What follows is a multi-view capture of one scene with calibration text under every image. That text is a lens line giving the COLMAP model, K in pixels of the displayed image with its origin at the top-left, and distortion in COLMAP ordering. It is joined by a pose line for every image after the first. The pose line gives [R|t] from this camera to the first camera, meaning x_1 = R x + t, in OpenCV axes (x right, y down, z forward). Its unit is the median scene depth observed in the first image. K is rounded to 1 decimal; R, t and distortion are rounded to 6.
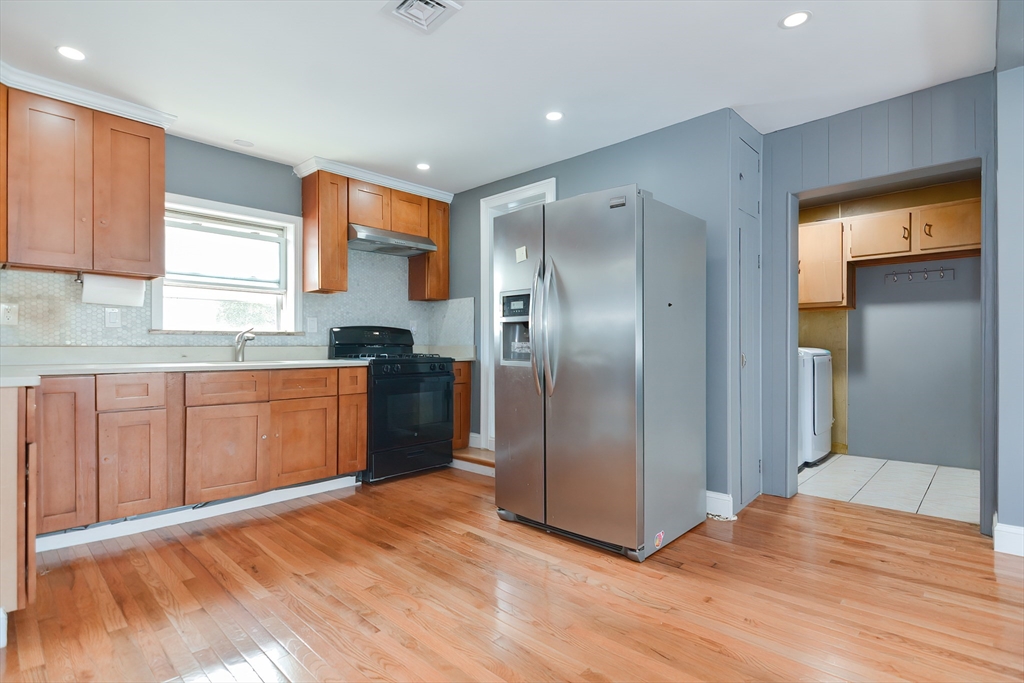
lens RADIAL K [[501.2, 0, 518.1], [0, 501.2, 350.1], [0, 0, 1]] dist [0.011360, -0.008822]
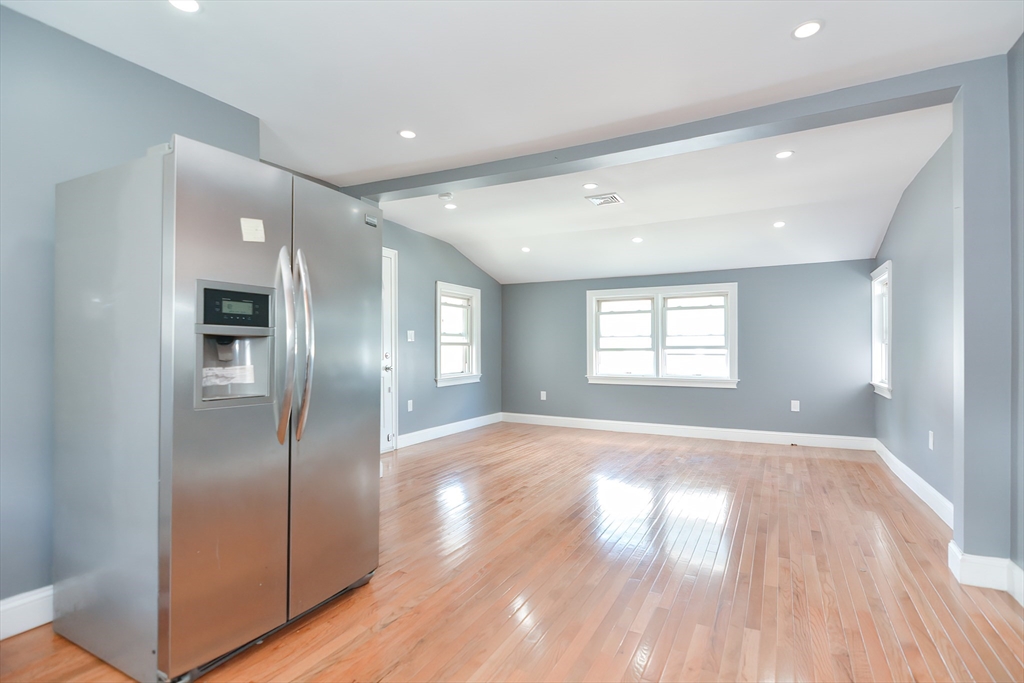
lens RADIAL K [[501.2, 0, 513.8], [0, 501.2, 353.2], [0, 0, 1]] dist [0.011360, -0.008822]
pose [[-0.262219, -0.008682, 0.964969, -0.641482], [0.001927, 0.999953, 0.009520, -0.037017], [-0.965007, 0.004356, -0.262190, 0.786445]]
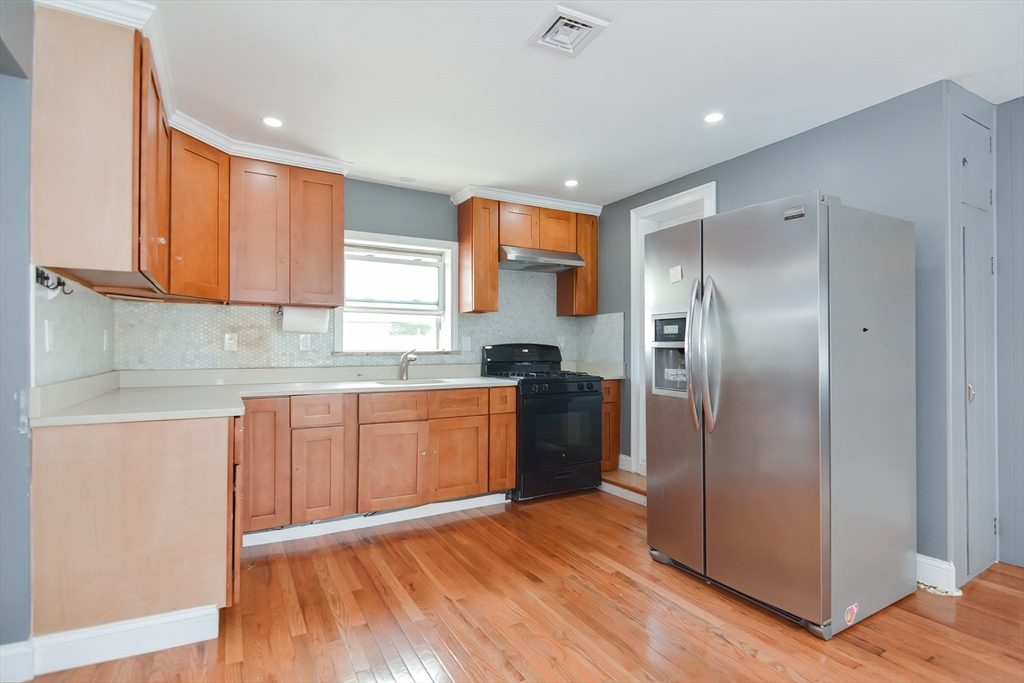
lens RADIAL K [[501.2, 0, 521.3], [0, 501.2, 347.7], [0, 0, 1]] dist [0.011360, -0.008822]
pose [[0.958156, -0.001113, -0.286246, -0.001768], [-0.001180, 0.999969, -0.007841, -0.045519], [0.286245, 0.007850, 0.958124, 0.039978]]
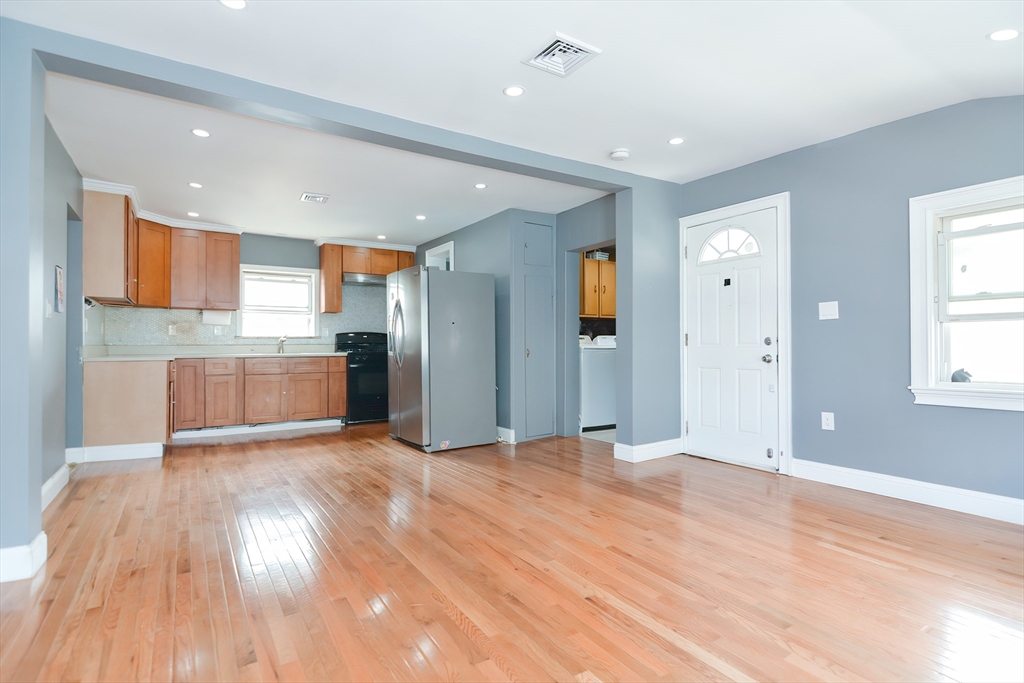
lens RADIAL K [[501.2, 0, 517.1], [0, 501.2, 341.4], [0, 0, 1]] dist [0.011360, -0.008822]
pose [[0.972648, -0.002778, -0.232265, 0.827926], [0.000427, 0.999948, -0.010174, -0.001307], [0.232282, 0.009797, 0.972599, -0.673267]]
